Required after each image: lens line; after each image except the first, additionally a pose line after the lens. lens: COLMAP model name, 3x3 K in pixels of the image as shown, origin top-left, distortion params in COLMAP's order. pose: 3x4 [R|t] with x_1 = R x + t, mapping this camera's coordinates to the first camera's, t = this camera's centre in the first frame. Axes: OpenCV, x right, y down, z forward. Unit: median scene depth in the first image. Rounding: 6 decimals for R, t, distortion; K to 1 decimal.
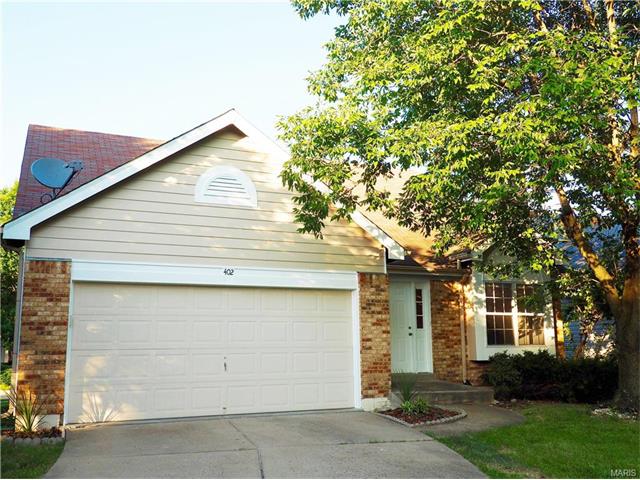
lens RADIAL K [[575.3, 0, 320.0], [0, 575.3, 240.0], [0, 0, 1]] dist [-0.001842, -0.011745]
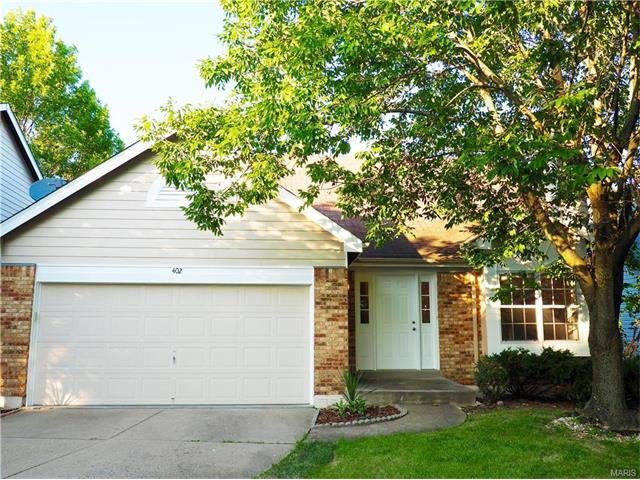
lens RADIAL K [[534.8, 0, 320.0], [0, 534.8, 240.0], [0, 0, 1]] dist [-0.050316, 0.012031]
pose [[0.949476, -0.048658, -0.310044, 0.369963], [0.049231, 0.998769, -0.005980, 0.016691], [0.309953, -0.009586, 0.950703, 0.137360]]
